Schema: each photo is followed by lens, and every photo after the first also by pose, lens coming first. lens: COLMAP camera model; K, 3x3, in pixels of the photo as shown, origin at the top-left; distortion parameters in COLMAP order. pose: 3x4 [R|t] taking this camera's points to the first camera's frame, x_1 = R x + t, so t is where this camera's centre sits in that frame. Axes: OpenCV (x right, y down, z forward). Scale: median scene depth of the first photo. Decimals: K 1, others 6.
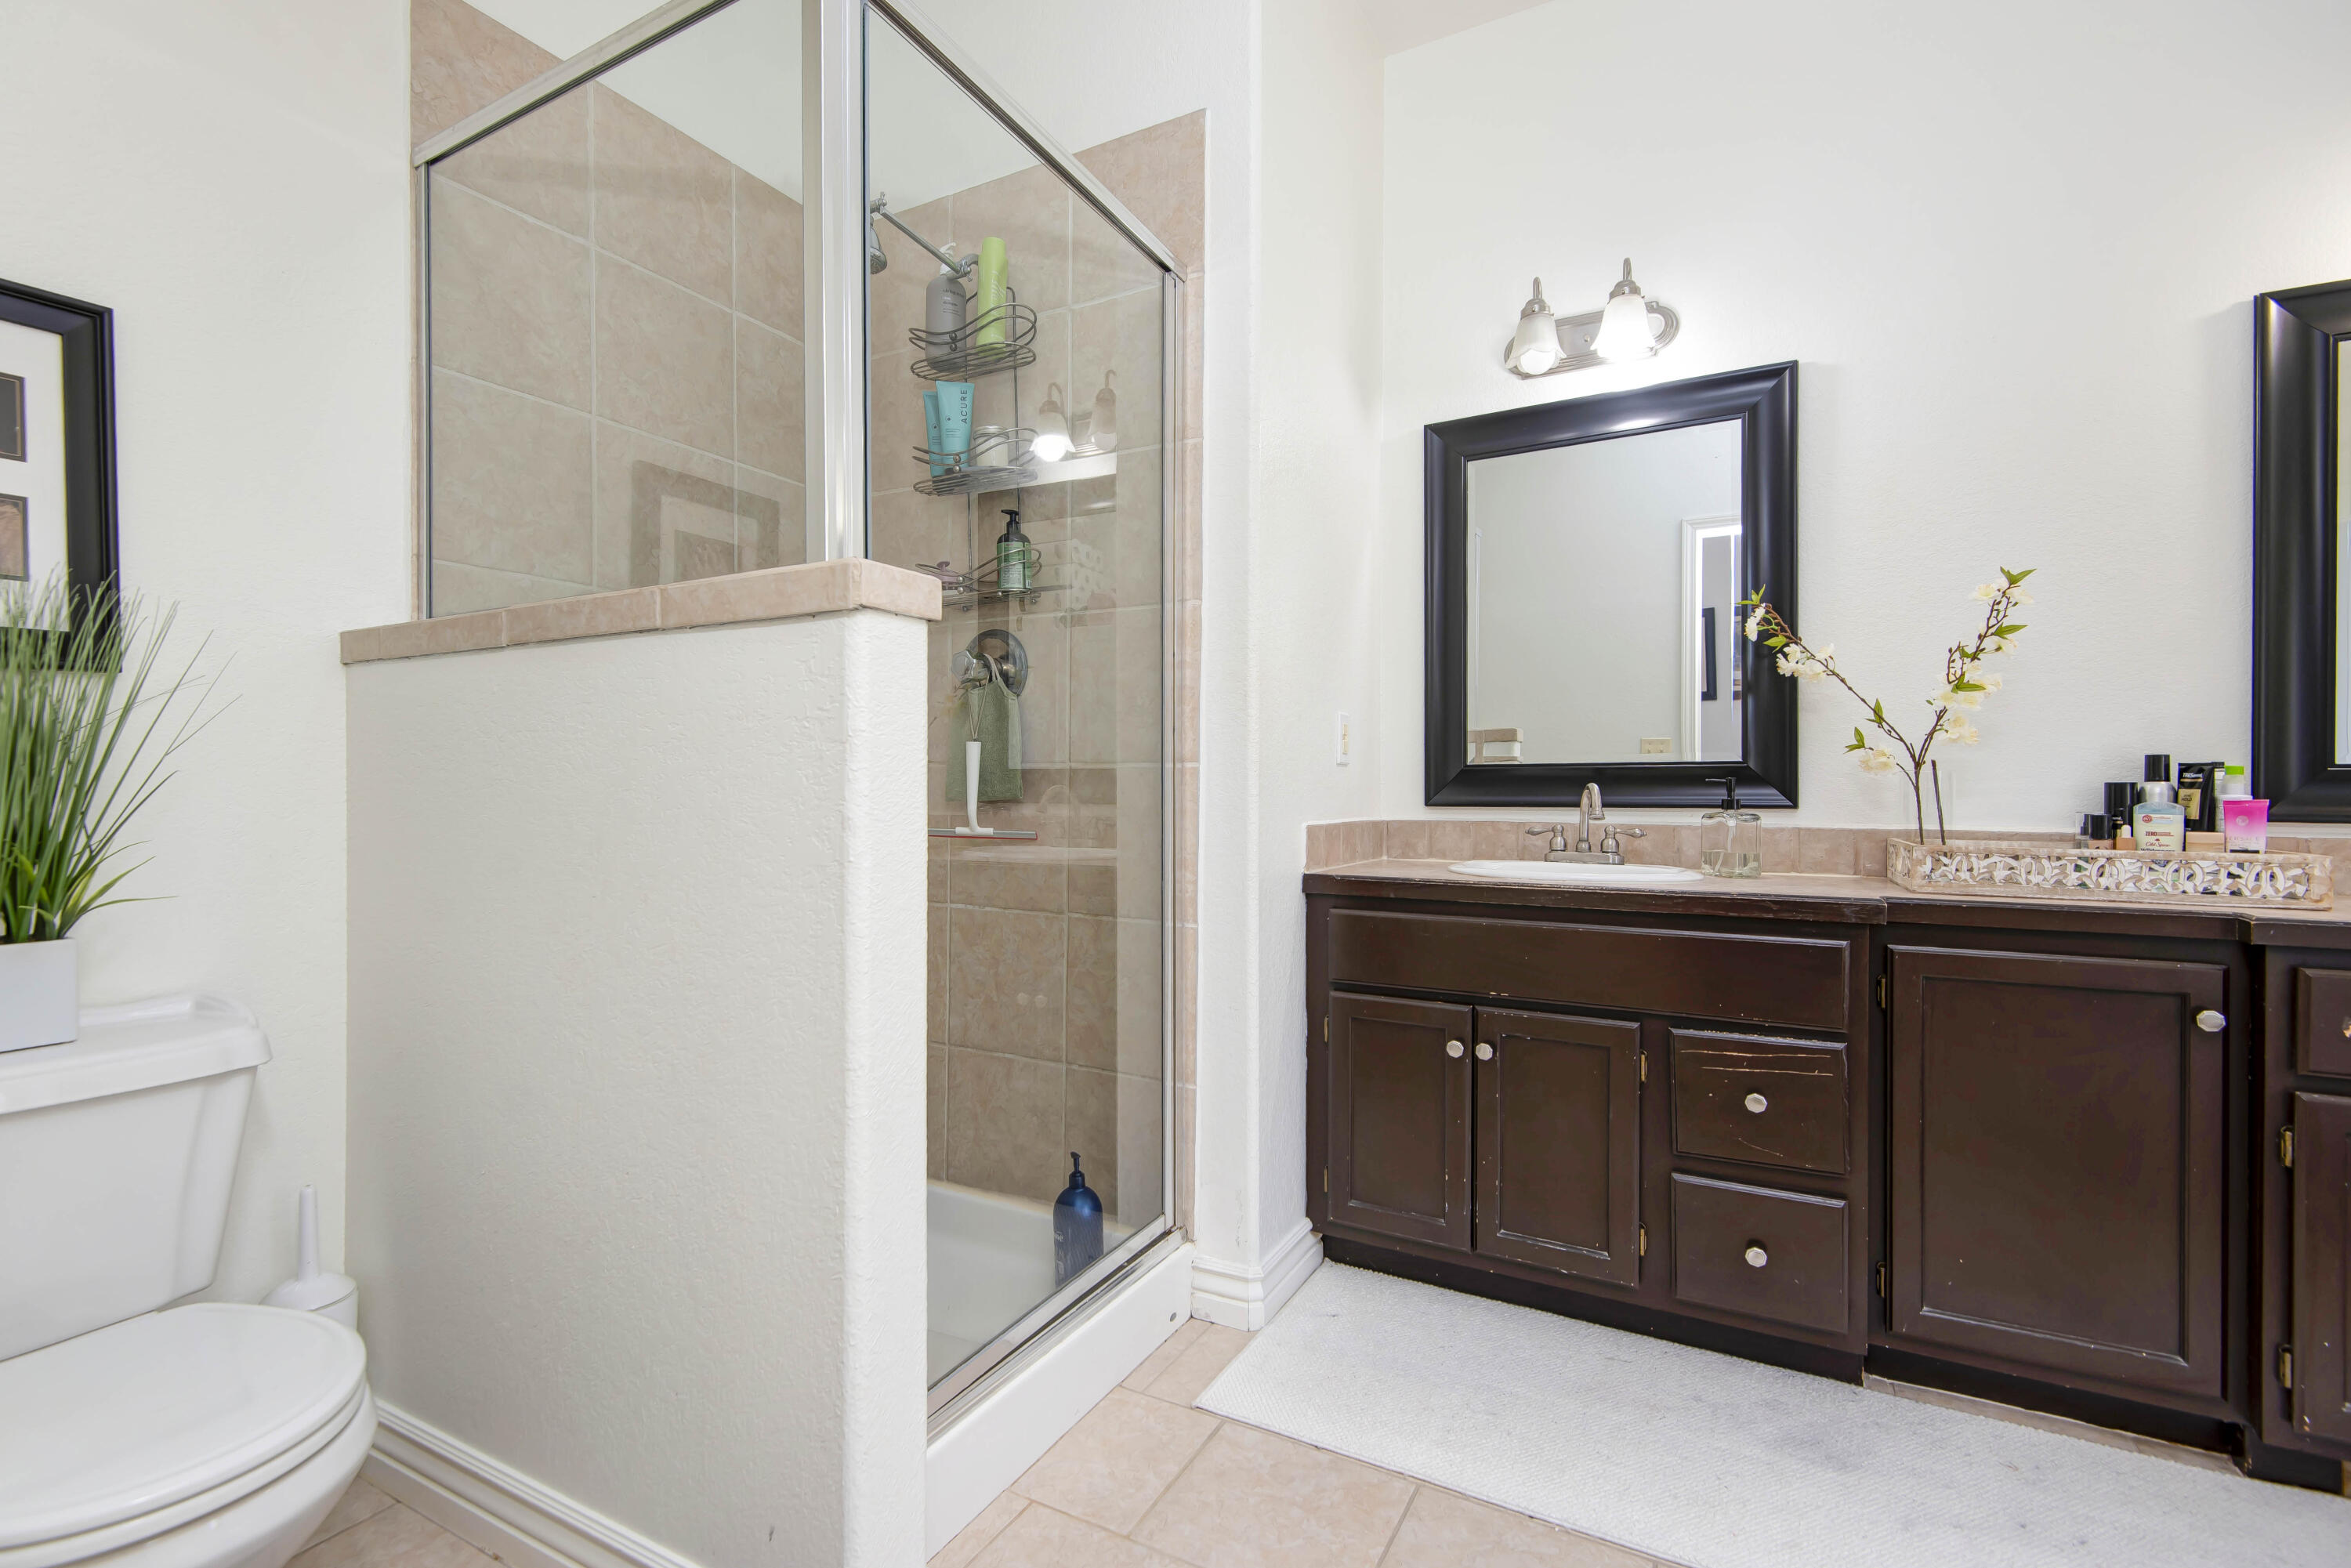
lens RADIAL K [[1065.1, 0, 1173.0], [0, 1065.1, 790.9], [0, 0, 1]] dist [-0.002526, -0.002968]
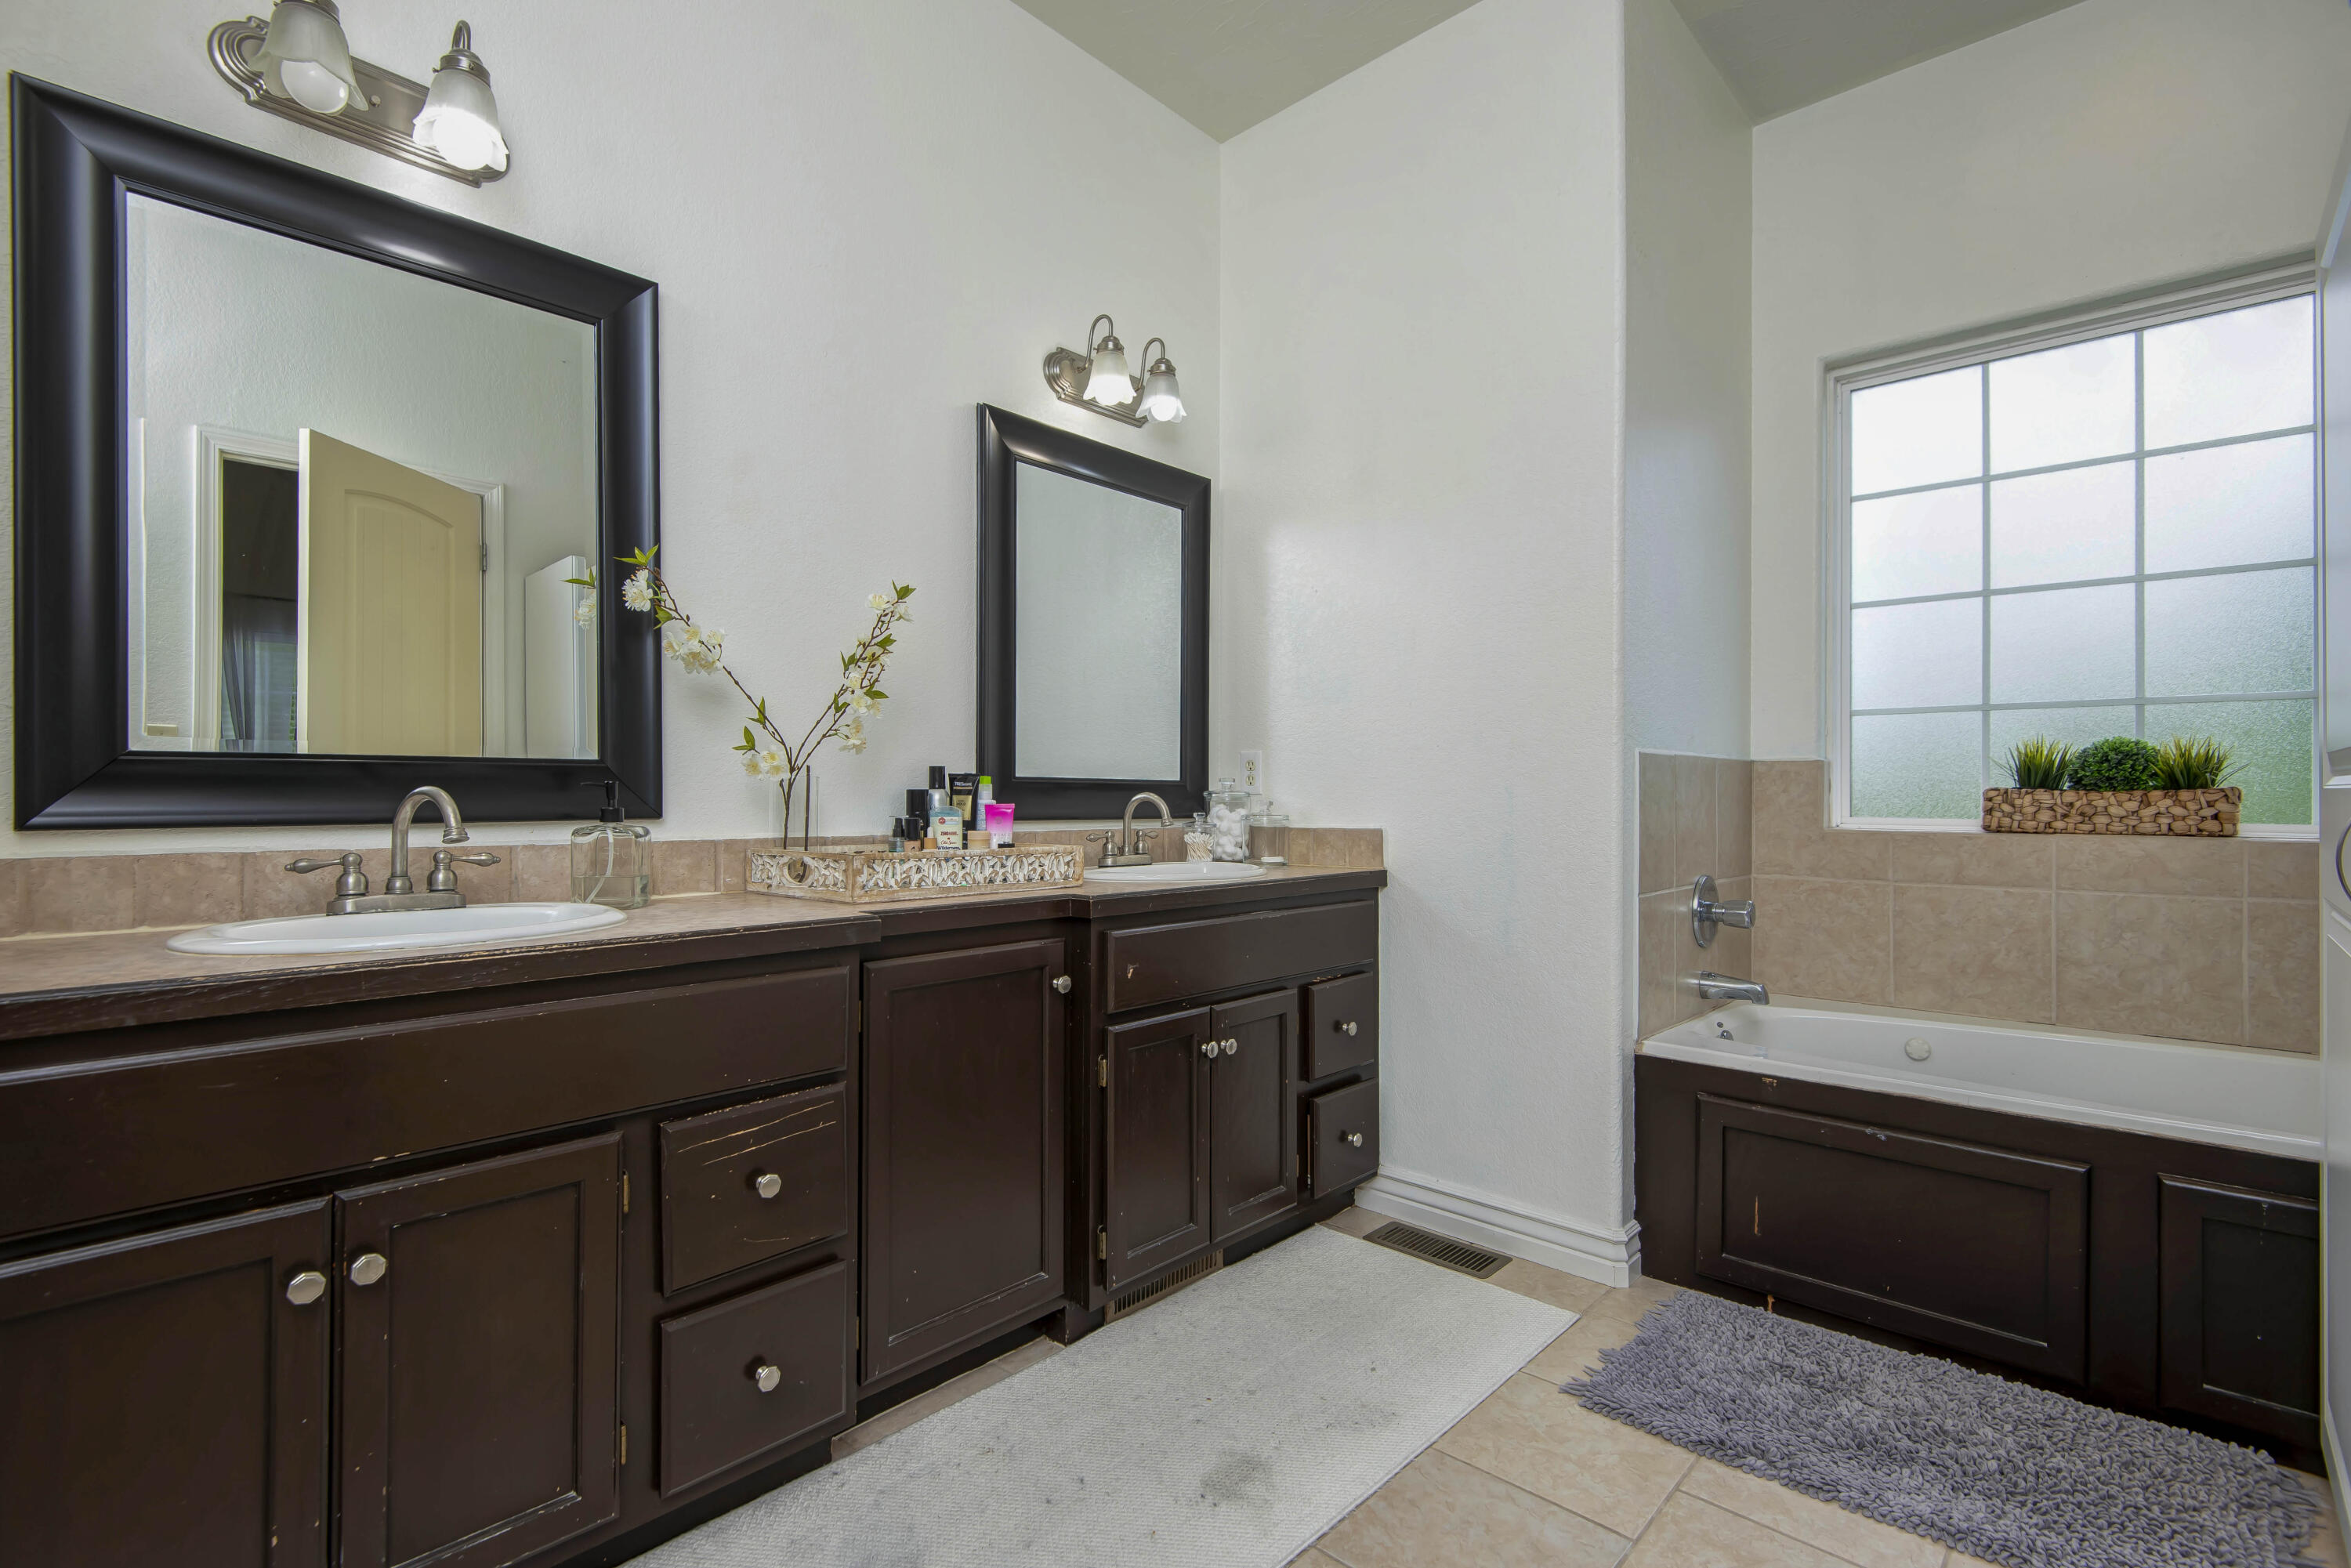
lens RADIAL K [[1065.1, 0, 1179.9], [0, 1065.1, 782.2], [0, 0, 1]] dist [-0.002526, -0.002968]
pose [[0.232698, 0.014227, 0.972445, -0.148594], [0.005413, 0.999859, -0.015924, 0.003587], [-0.972534, 0.008969, 0.232588, 0.460021]]
